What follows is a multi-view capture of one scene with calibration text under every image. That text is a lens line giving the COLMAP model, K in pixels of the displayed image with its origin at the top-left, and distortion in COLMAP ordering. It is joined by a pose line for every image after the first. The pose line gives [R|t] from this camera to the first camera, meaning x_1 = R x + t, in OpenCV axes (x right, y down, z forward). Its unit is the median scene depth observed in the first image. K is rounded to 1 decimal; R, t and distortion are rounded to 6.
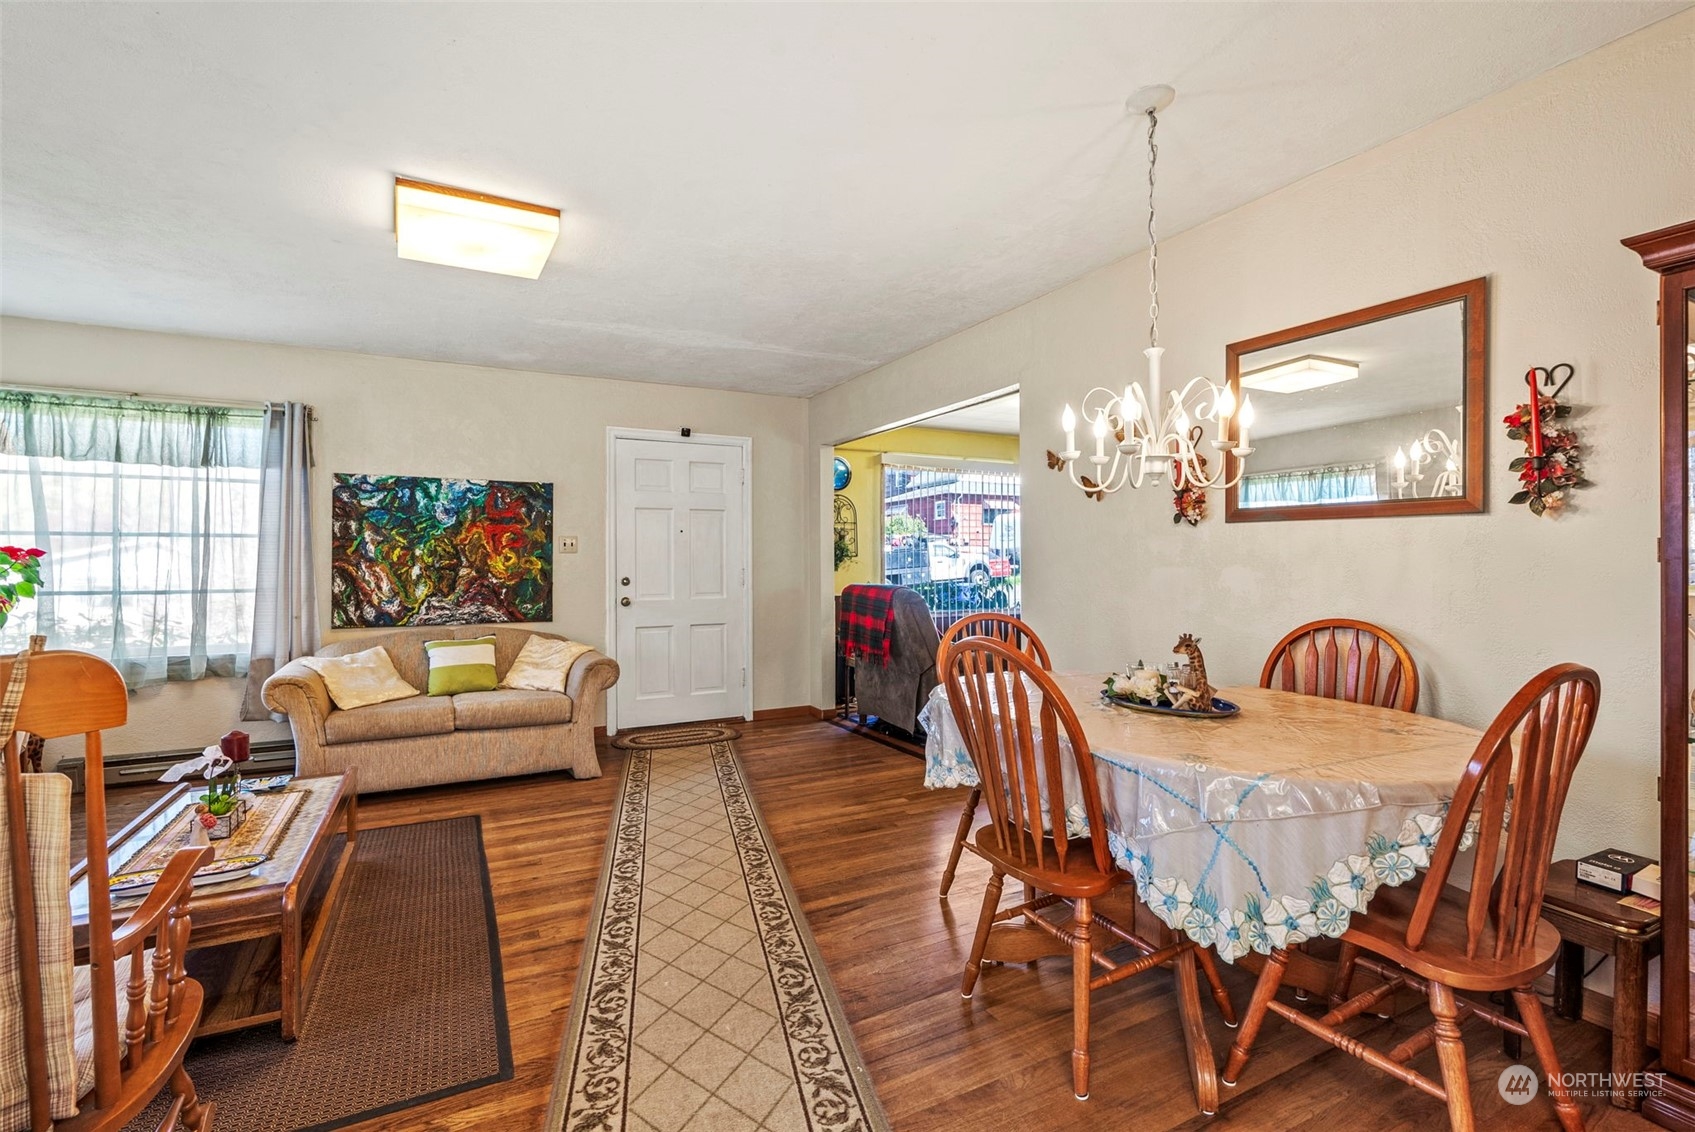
lens RADIAL K [[769.8, 0, 851.8], [0, 769.8, 559.1], [0, 0, 1]] dist [-0.010896, 0.004694]
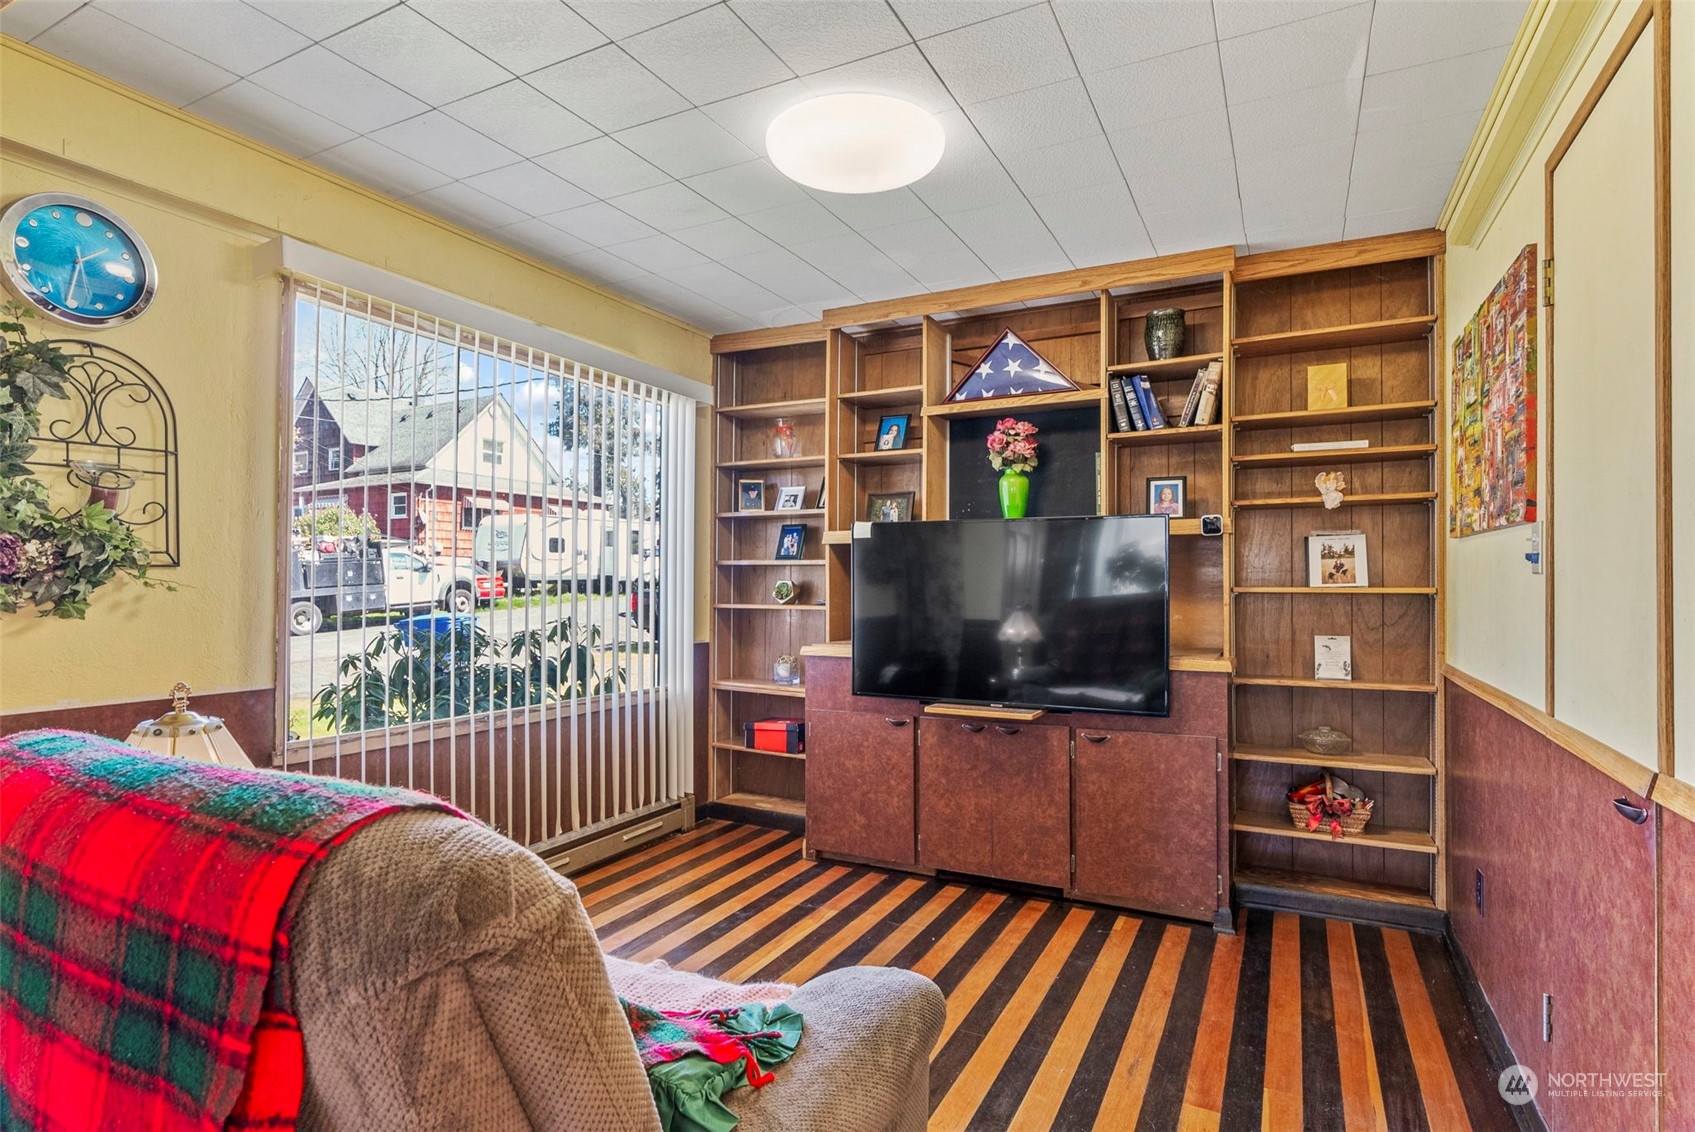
lens RADIAL K [[850.2, 0, 857.4], [0, 850.2, 573.0], [0, 0, 1]] dist [0.006173, 0.000344]
pose [[0.815743, 0.019246, 0.578095, 0.006476], [-0.017017, 0.999812, -0.009274, -0.000485], [-0.578165, -0.002273, 0.815917, 0.119881]]
